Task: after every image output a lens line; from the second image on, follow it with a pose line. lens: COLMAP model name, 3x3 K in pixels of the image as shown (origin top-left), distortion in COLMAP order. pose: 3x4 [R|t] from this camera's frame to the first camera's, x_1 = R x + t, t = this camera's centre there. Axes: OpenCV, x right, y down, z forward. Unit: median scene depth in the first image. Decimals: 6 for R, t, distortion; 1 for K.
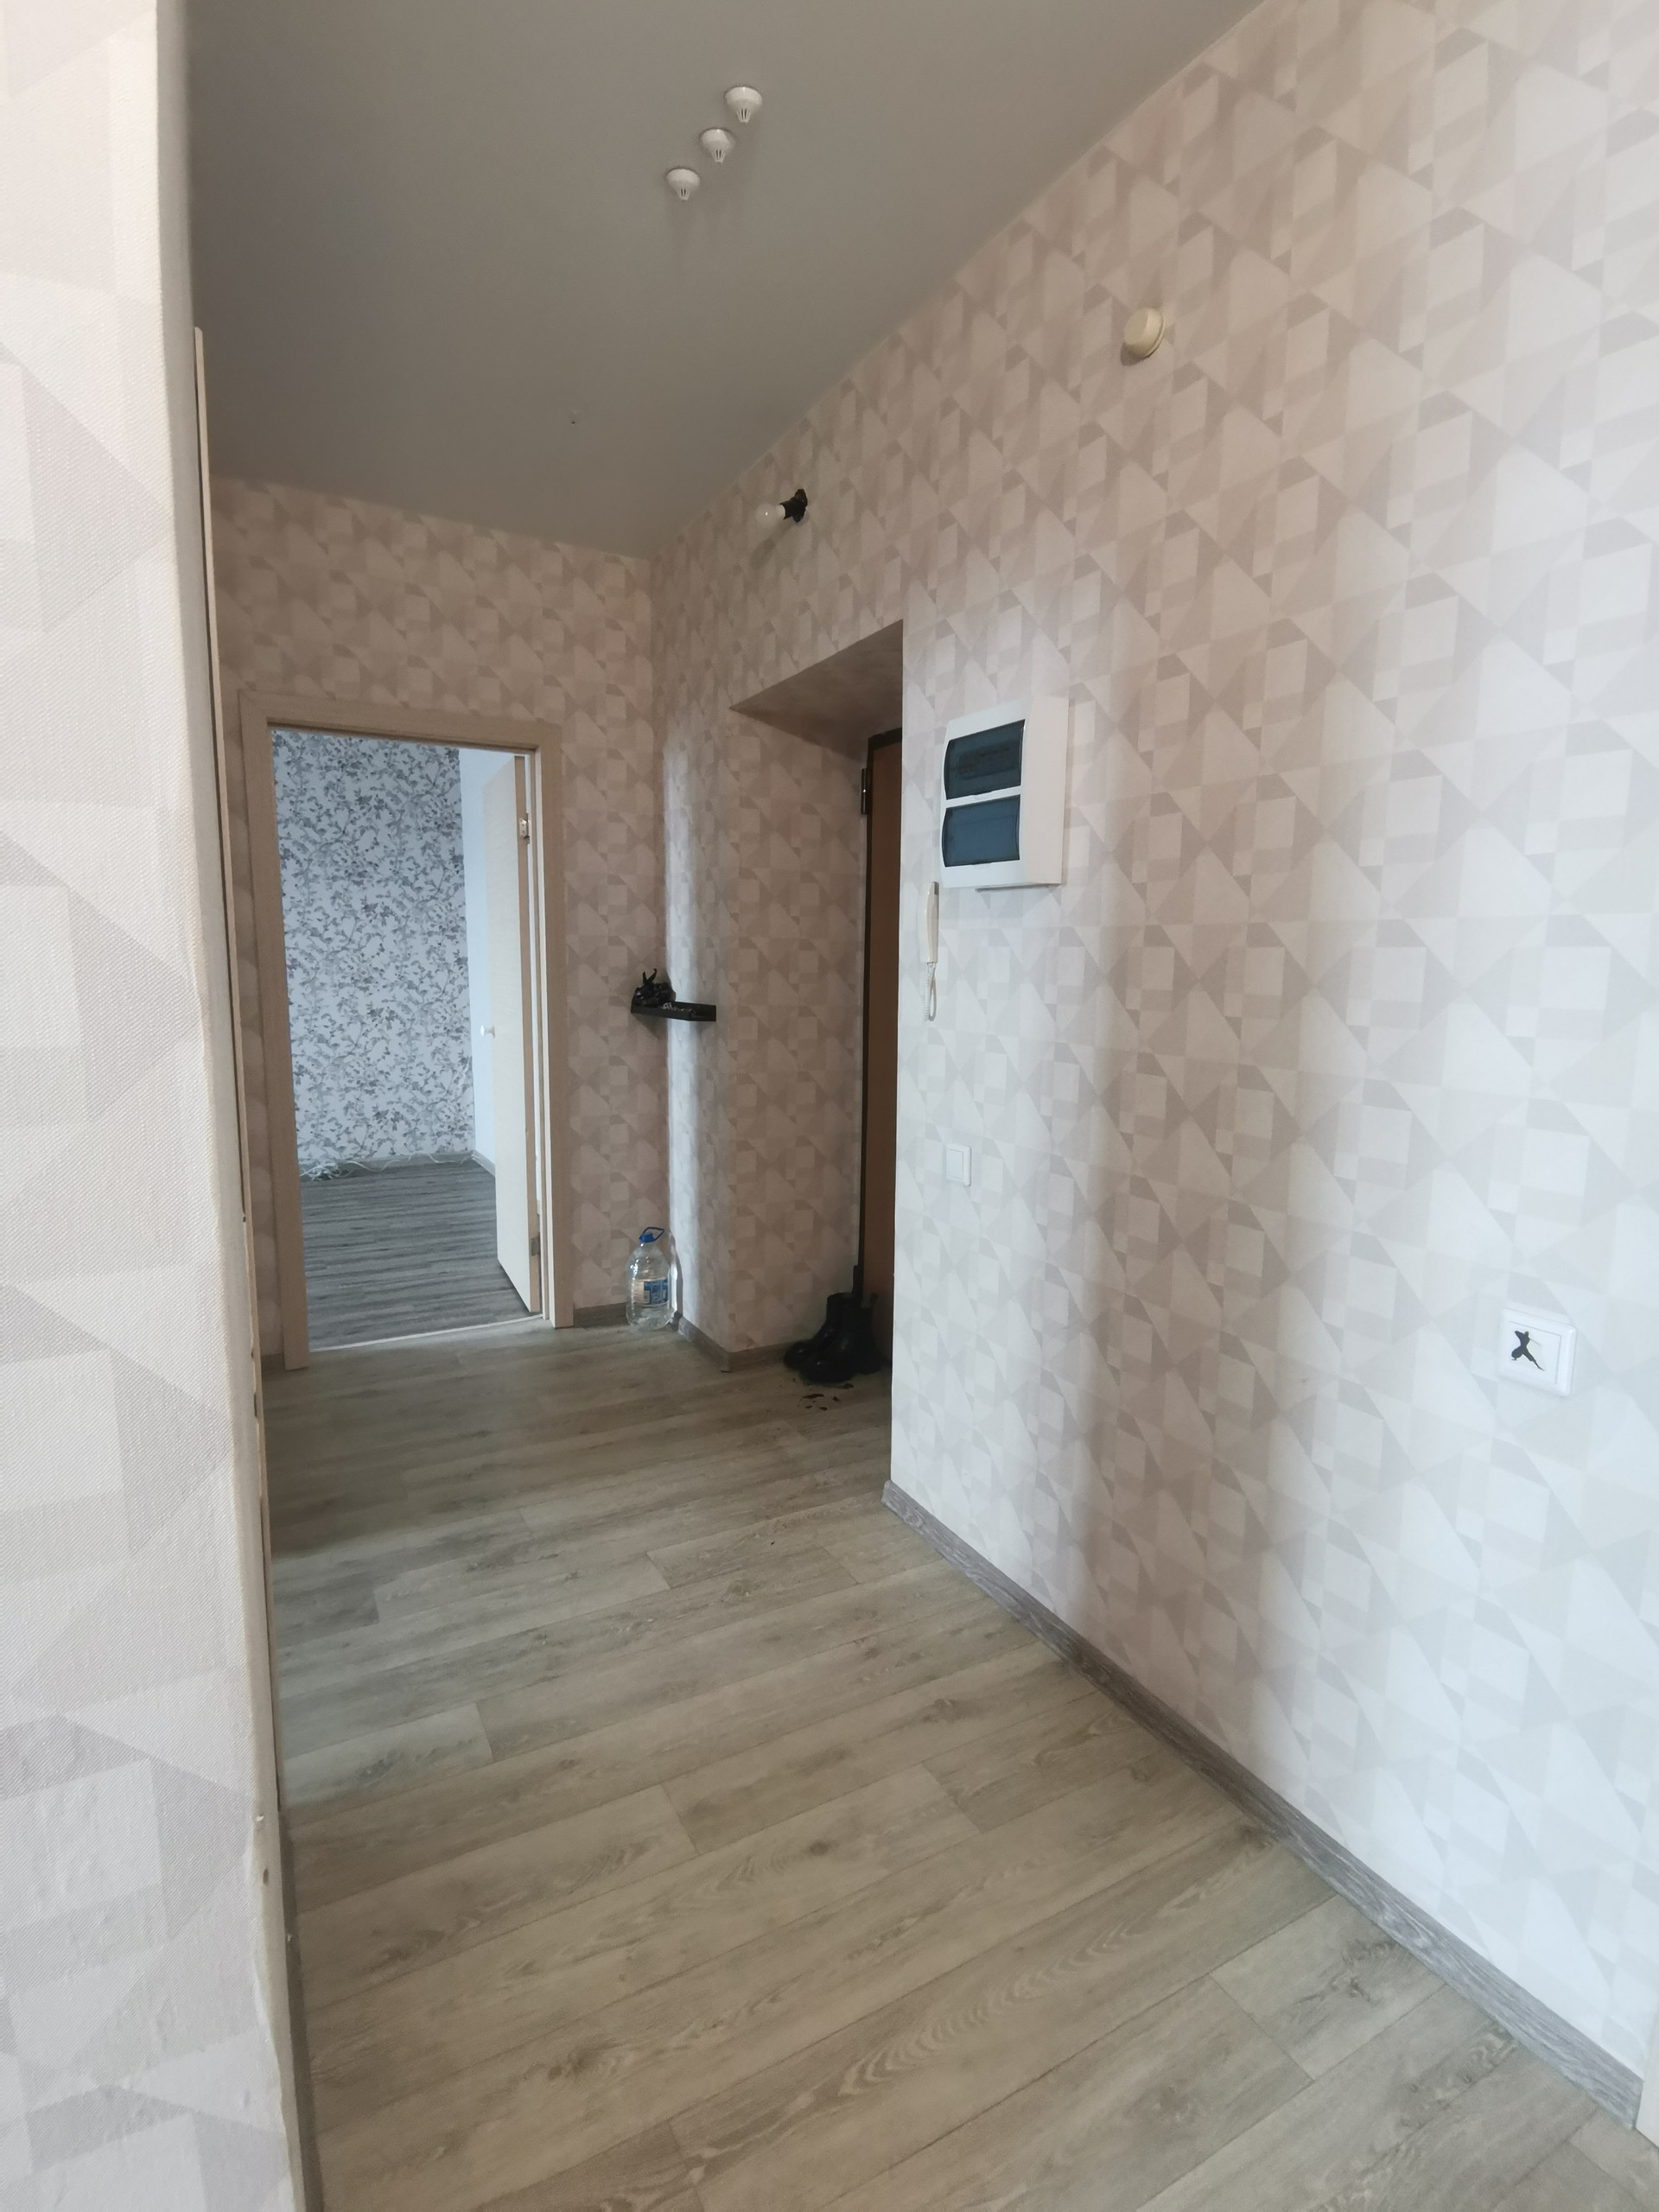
lens RADIAL K [[1080.1, 0, 822.7], [0, 1080.1, 1105.5], [0, 0, 1]] dist [-0.000458, -0.000236]
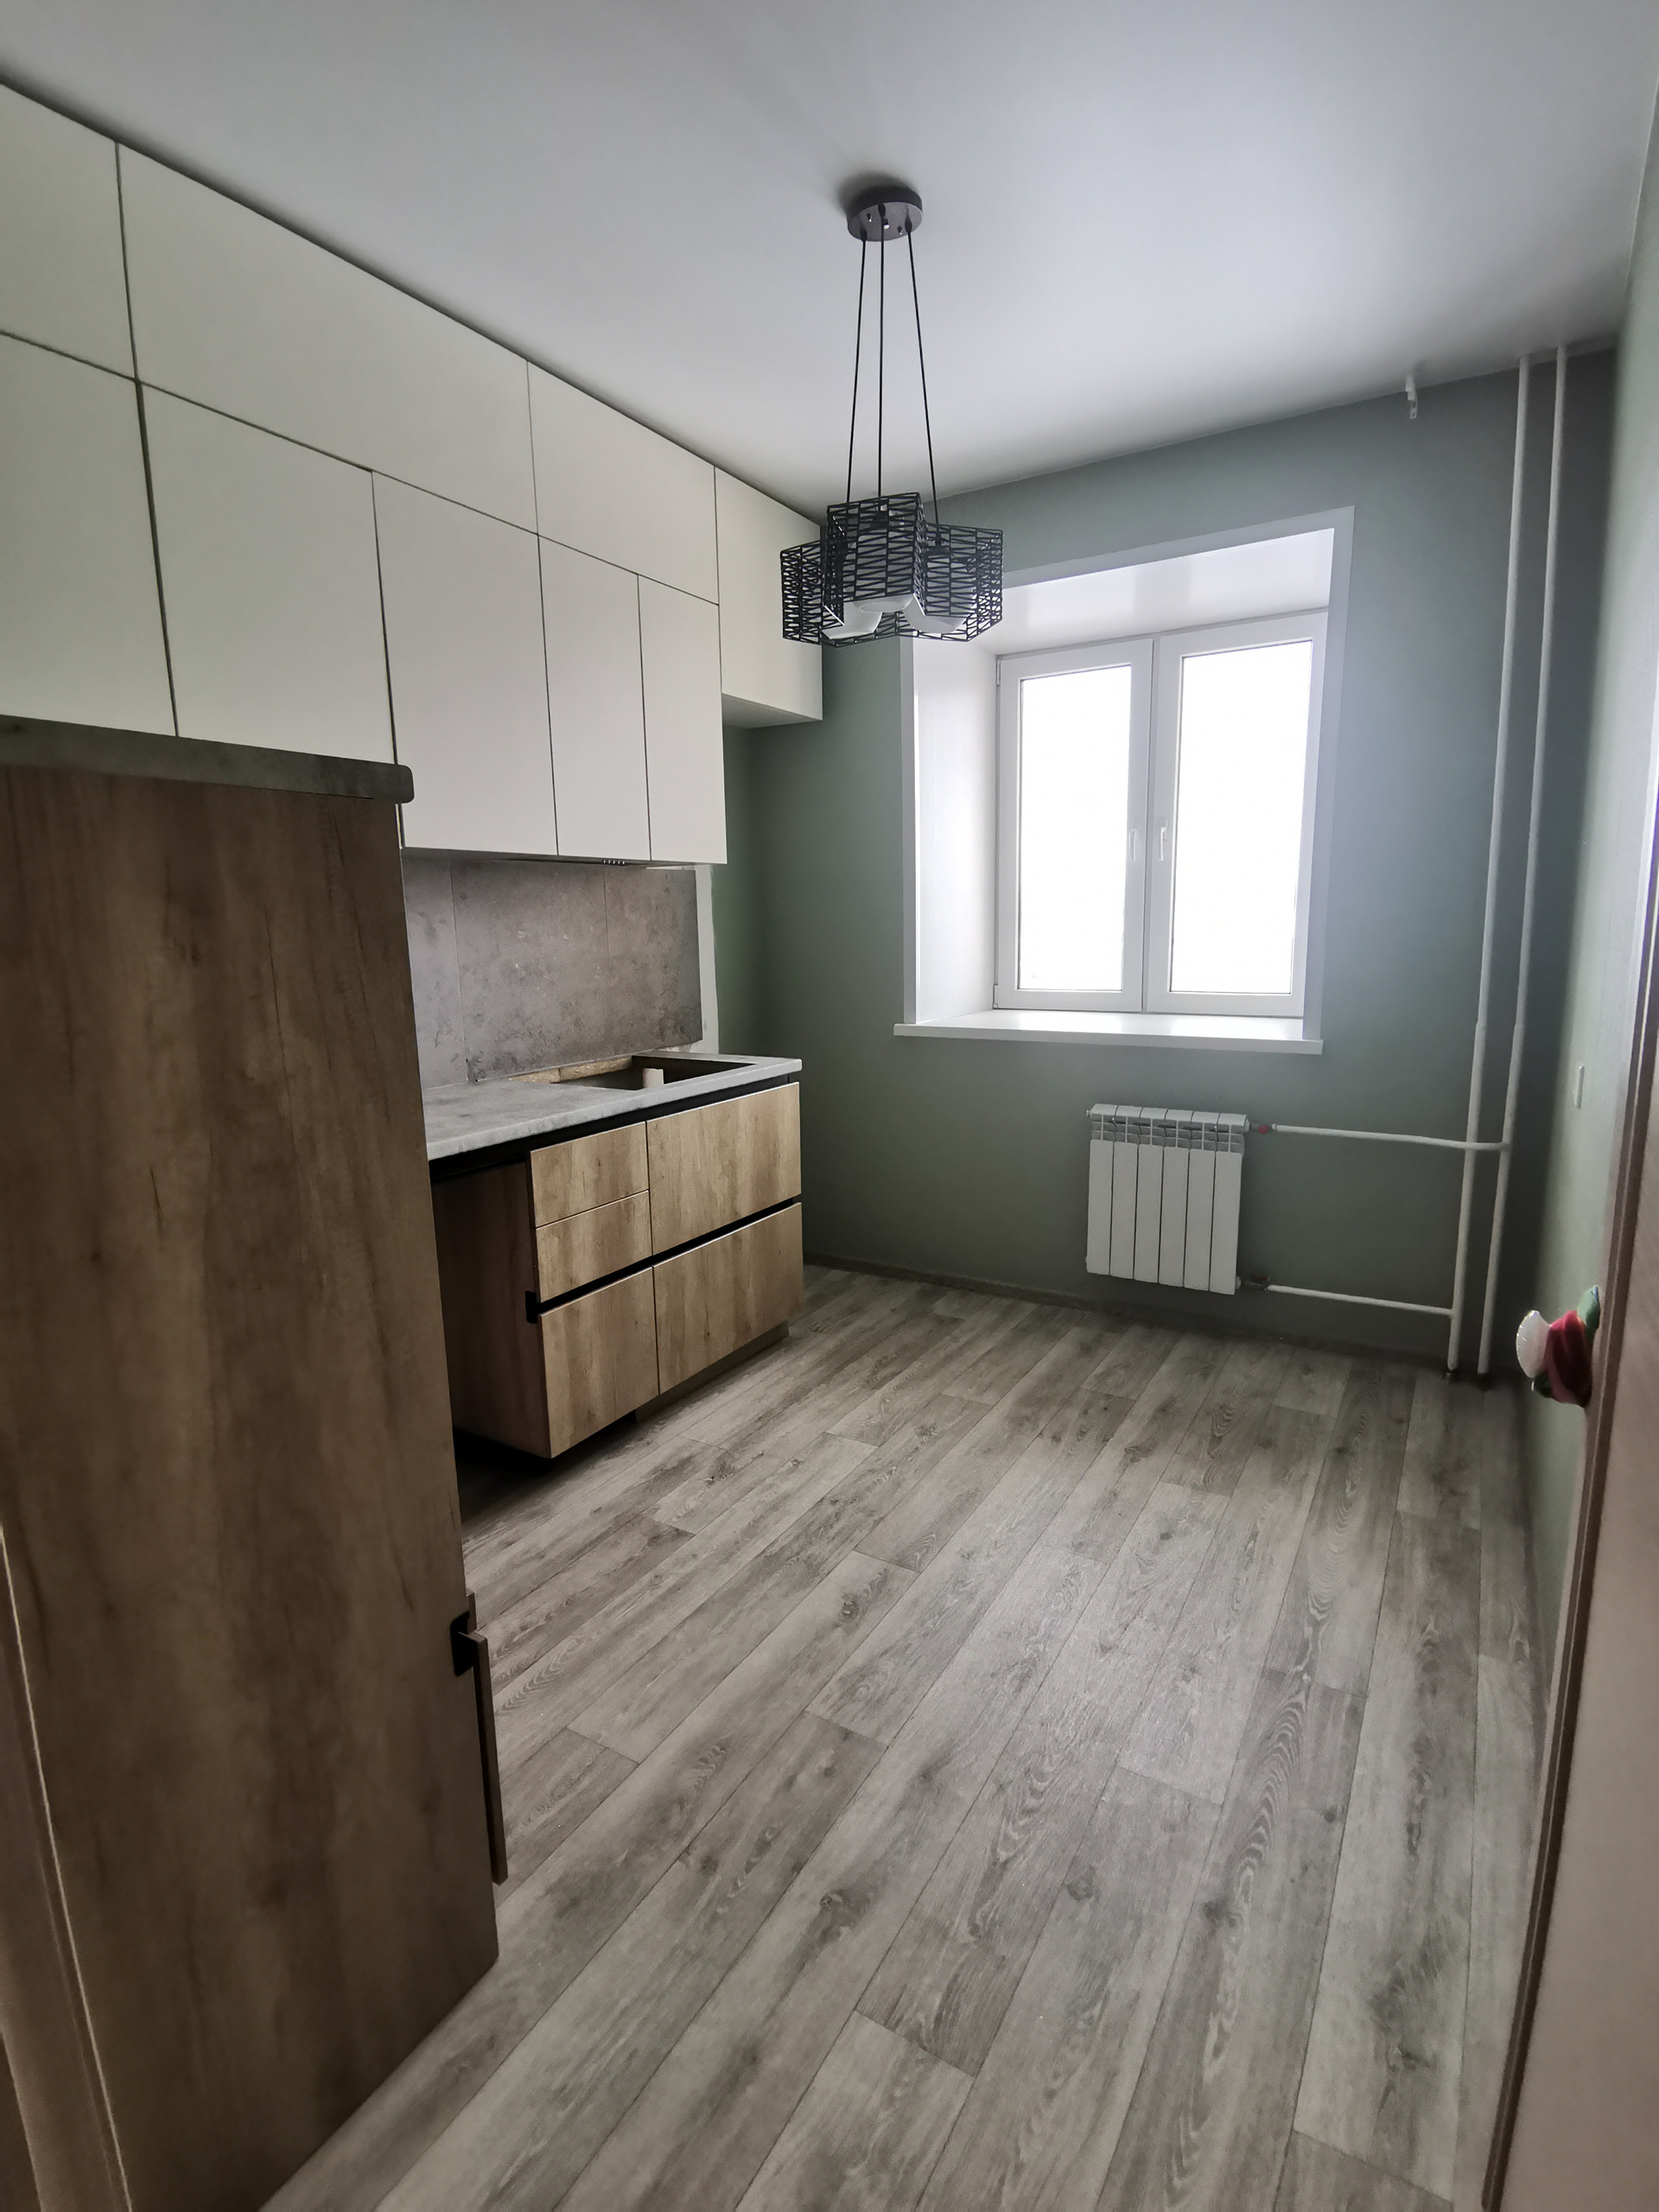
lens RADIAL K [[1080.1, 0, 831.7], [0, 1080.1, 1106.2], [0, 0, 1]] dist [-0.000458, -0.000236]
pose [[0.857011, -0.105018, 0.504484, -0.828631], [0.087622, 0.994454, 0.058163, -0.007168], [-0.507794, -0.005642, 0.861460, -0.013932]]
